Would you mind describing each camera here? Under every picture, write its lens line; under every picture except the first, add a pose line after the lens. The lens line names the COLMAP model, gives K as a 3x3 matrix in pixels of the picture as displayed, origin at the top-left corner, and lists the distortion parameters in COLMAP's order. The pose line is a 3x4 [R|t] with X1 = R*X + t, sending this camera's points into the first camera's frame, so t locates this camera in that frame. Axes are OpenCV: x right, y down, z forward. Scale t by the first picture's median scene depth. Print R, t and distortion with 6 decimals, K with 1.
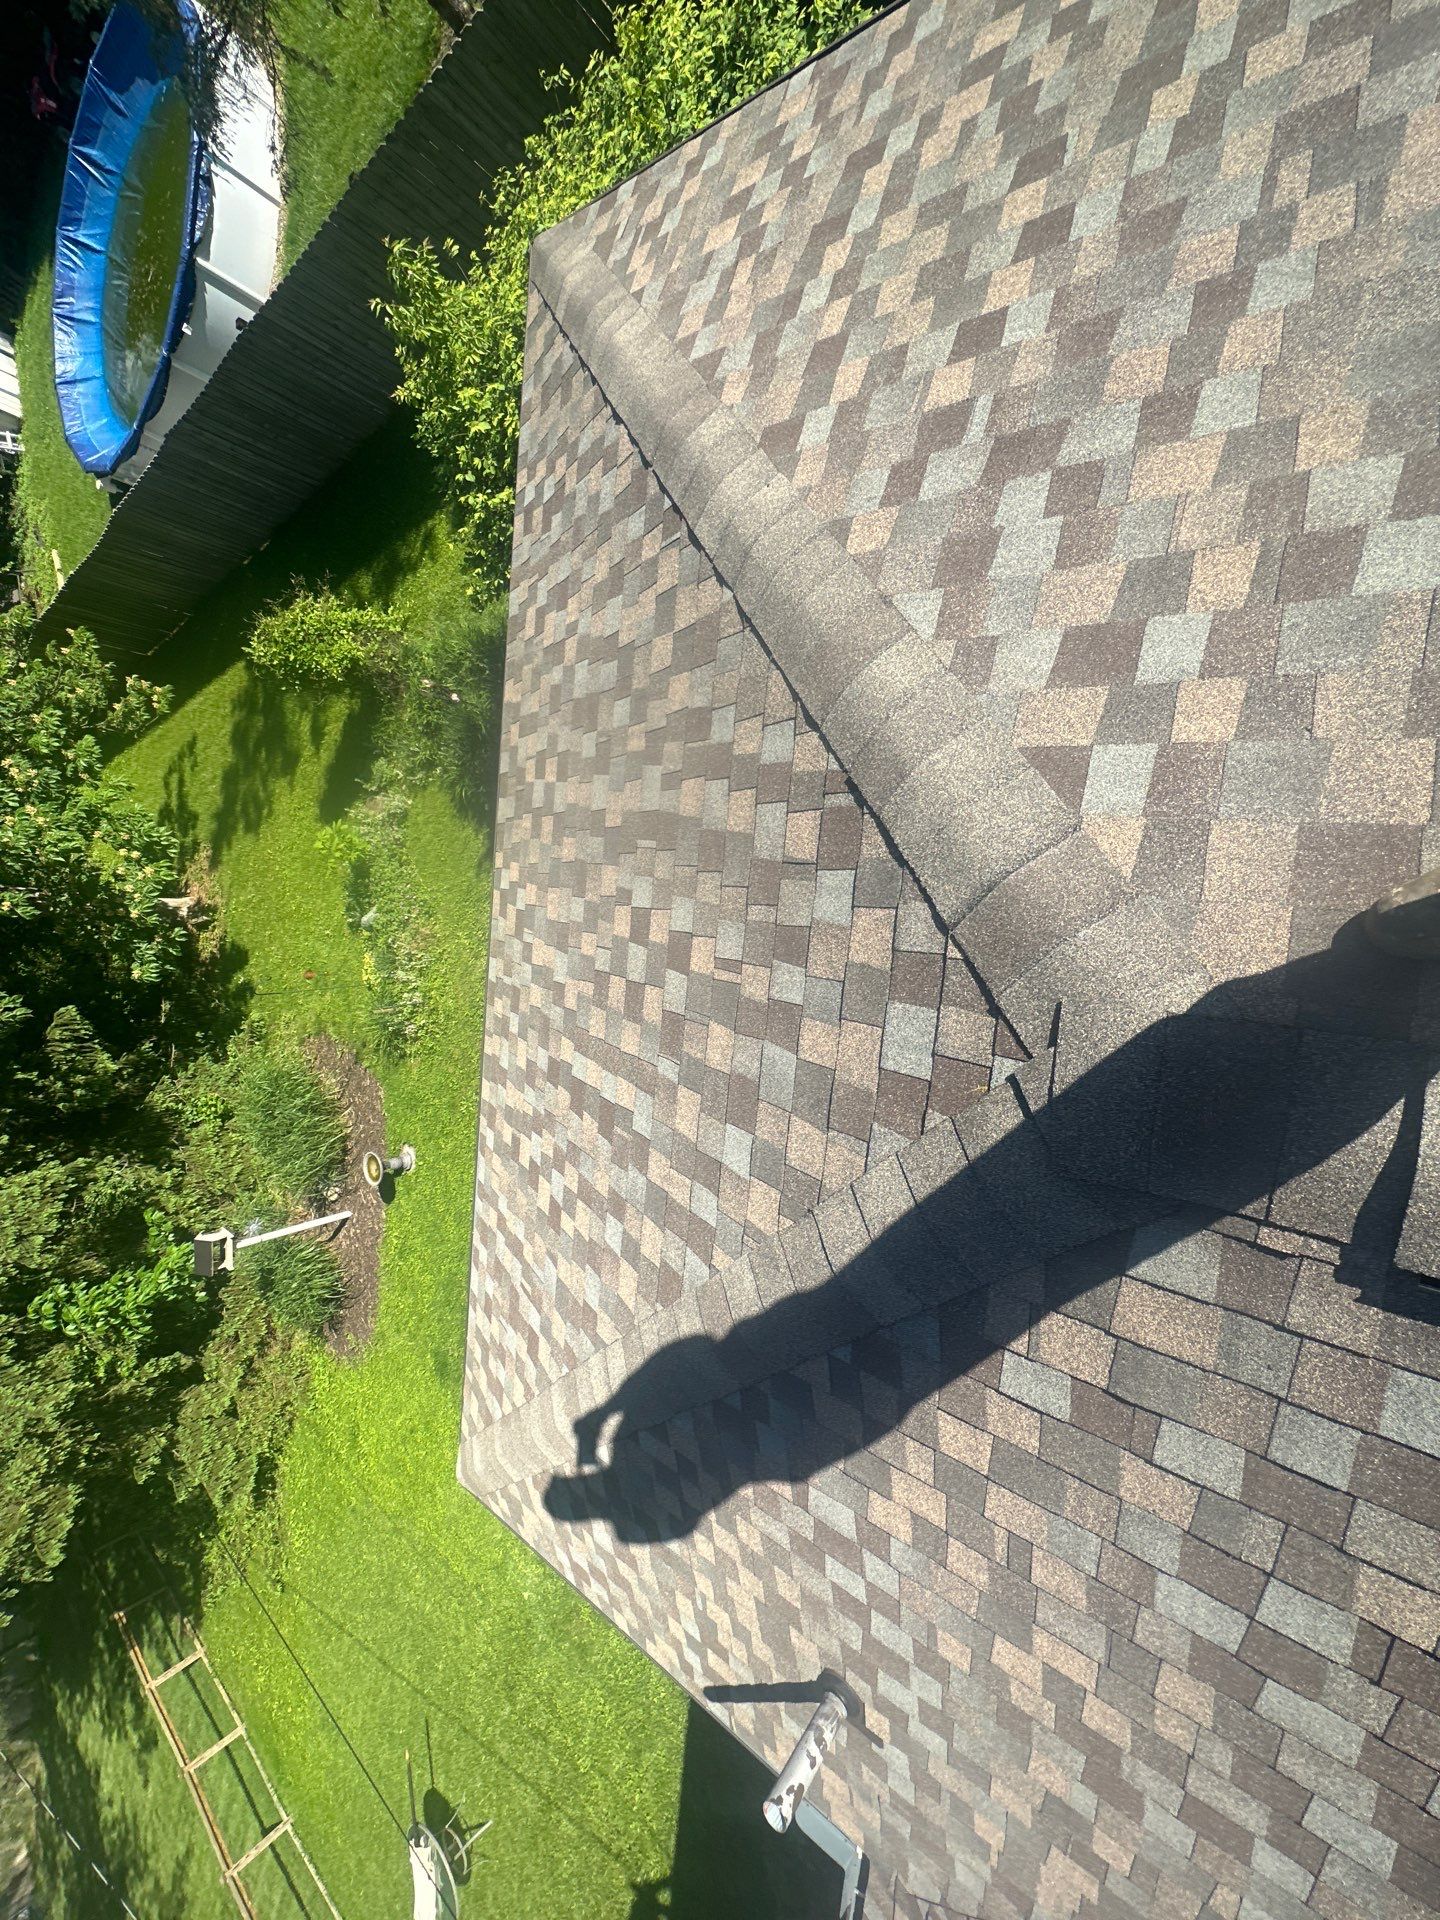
lens RADIAL K [[769.1, 0, 719.3], [0, 769.1, 964.7], [0, 0, 1]] dist [-0.002890, -0.000430]
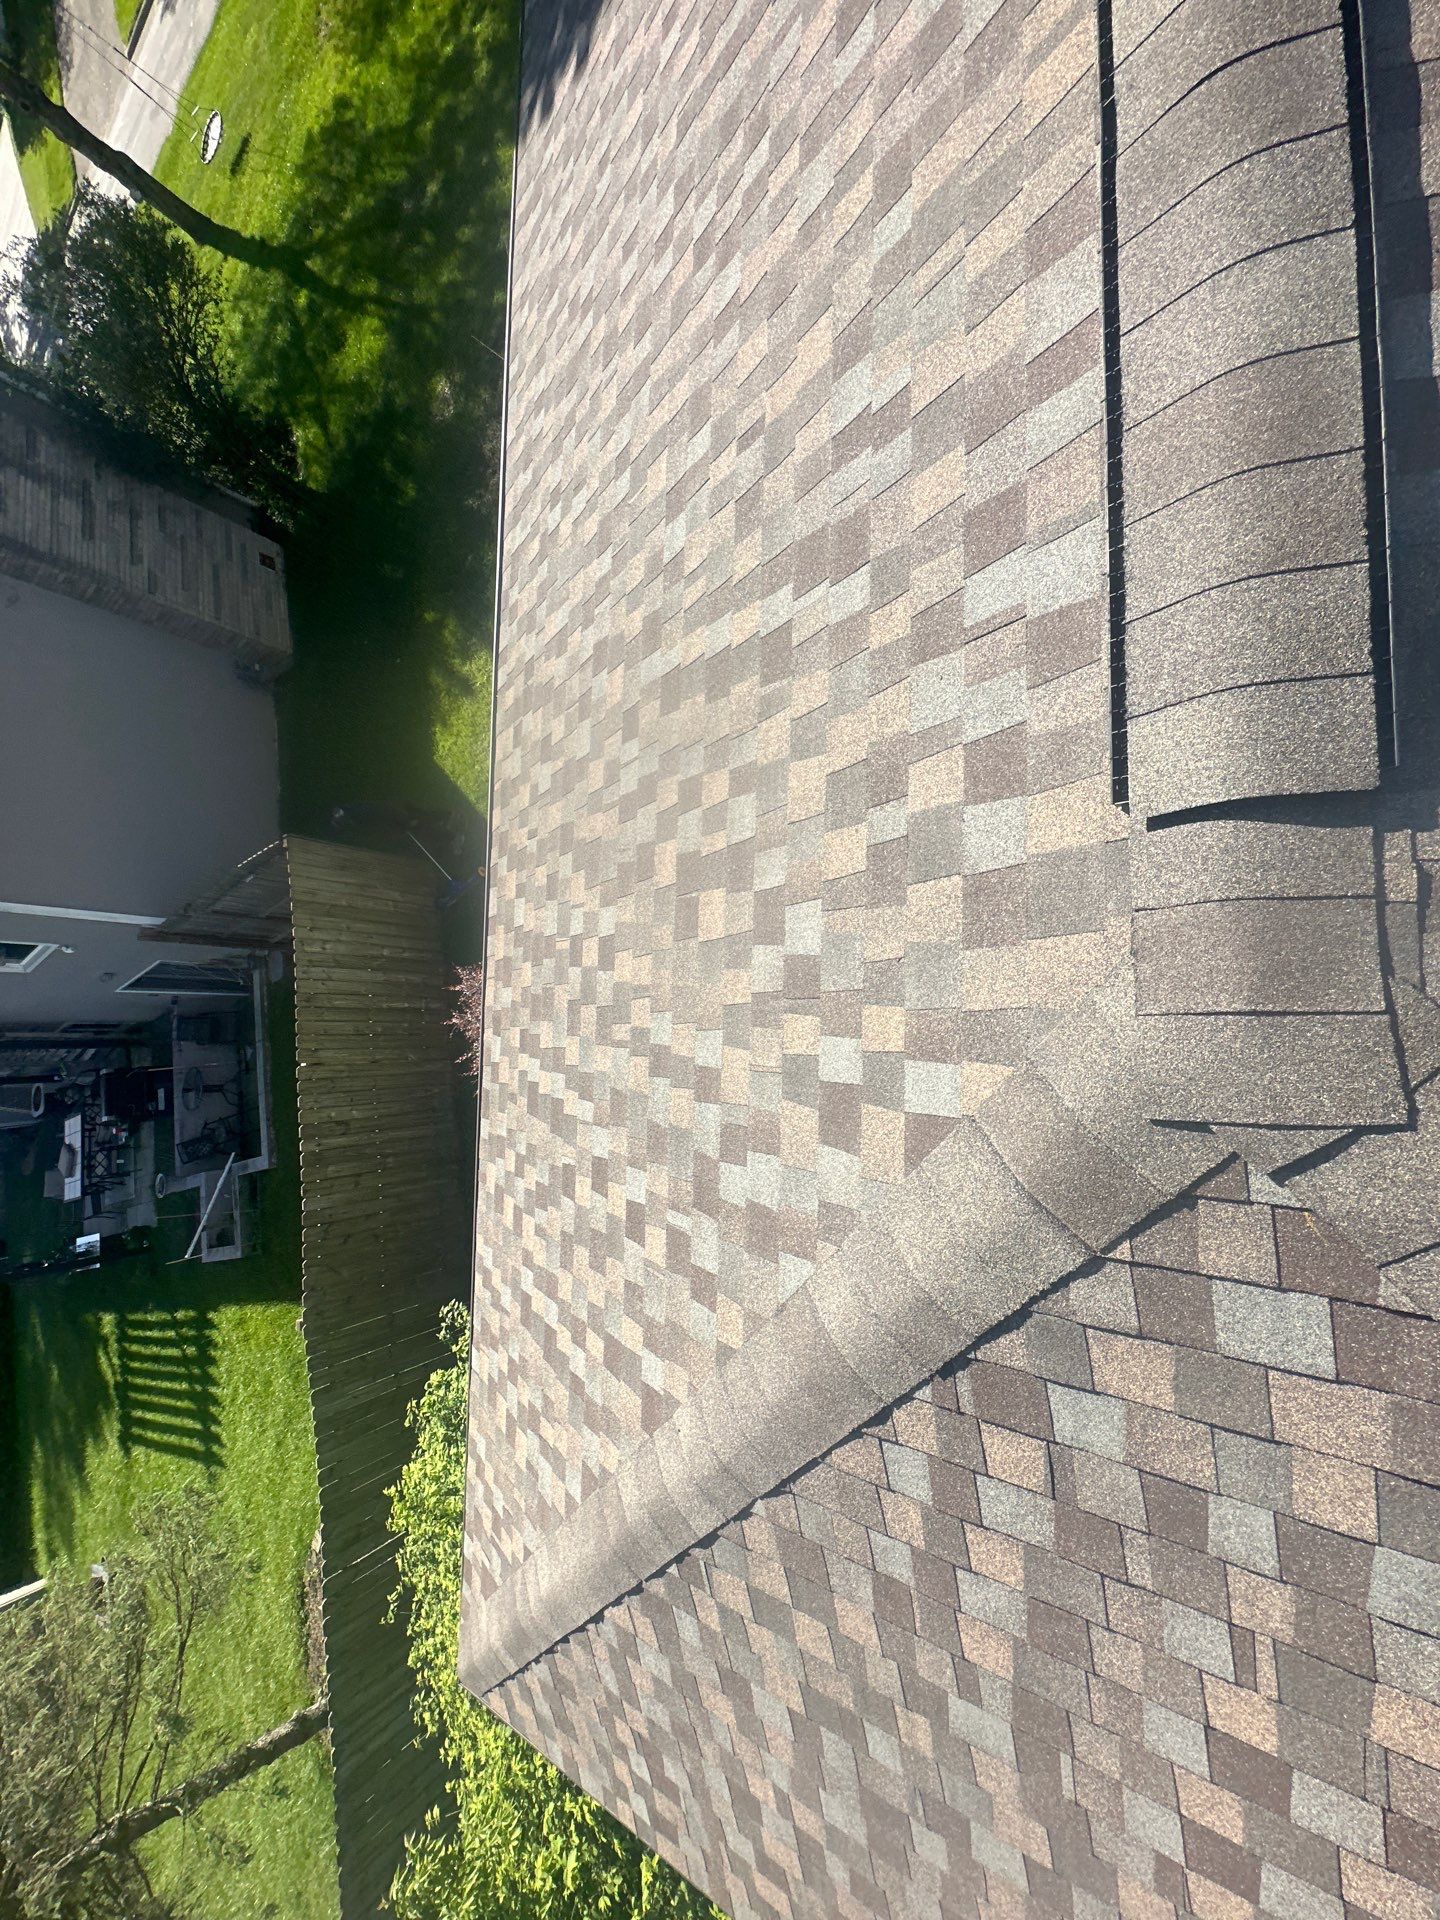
lens RADIAL K [[761.0, 0, 716.5], [0, 761.0, 961.9], [0, 0, 1]] dist [-0.002523, -0.000808]
pose [[0.291562, -0.748289, 0.595865, -0.036286], [0.787235, -0.166147, -0.593848, 0.077421], [0.543371, 0.642229, 0.540638, 0.044119]]
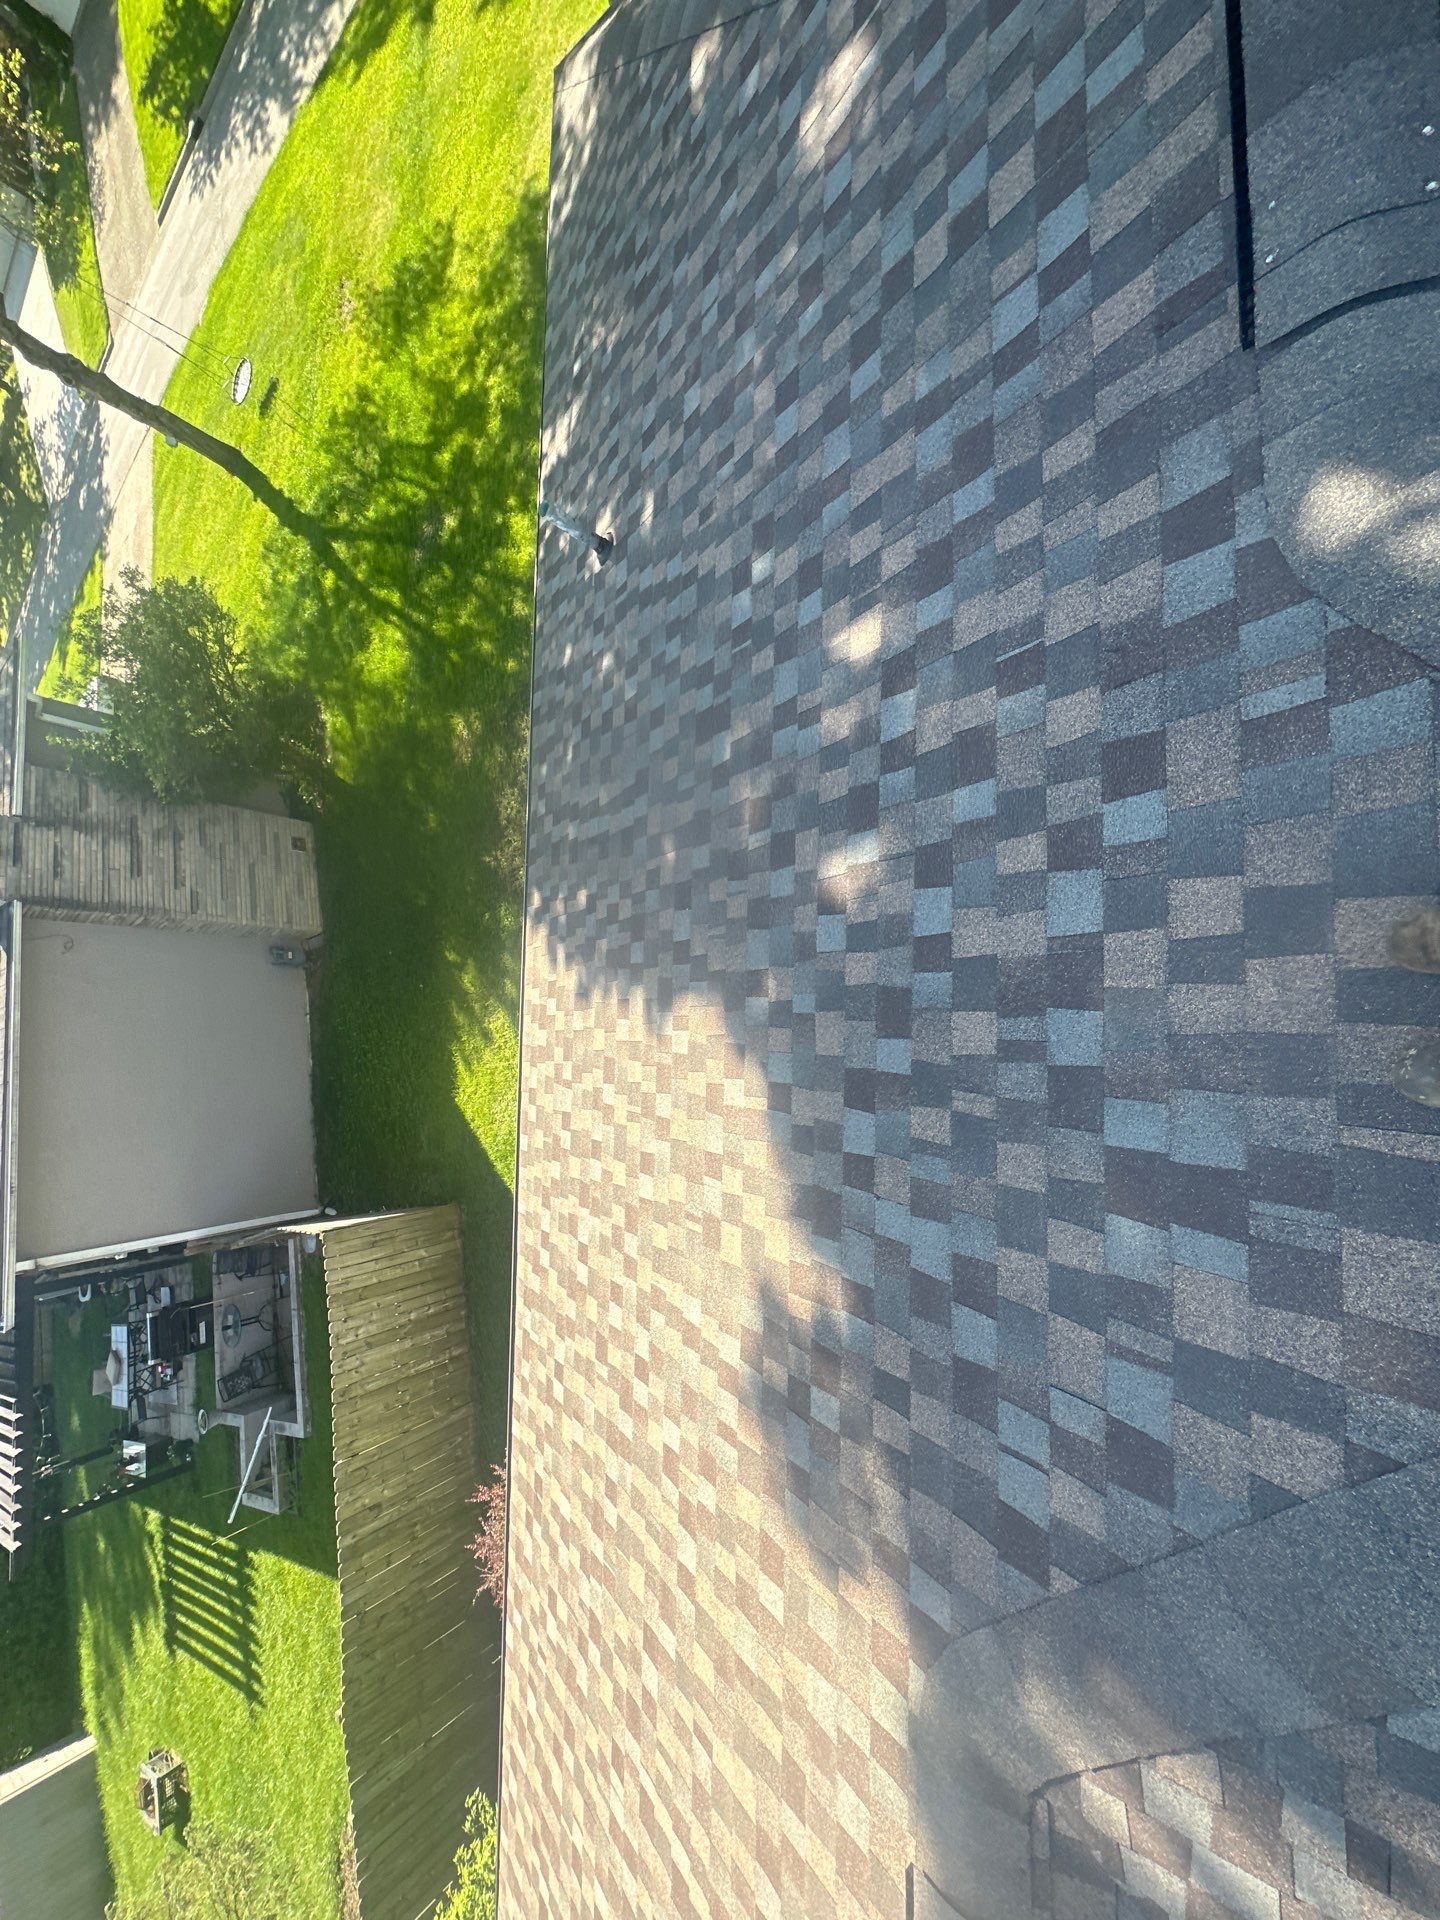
lens RADIAL K [[765.5, 0, 715.7], [0, 765.5, 964.2], [0, 0, 1]] dist [-0.002364, -0.000809]
pose [[0.303173, -0.749253, 0.588818, 0.817082], [0.770021, -0.171395, -0.614566, 0.452096], [0.561386, 0.639721, 0.524978, -0.831260]]
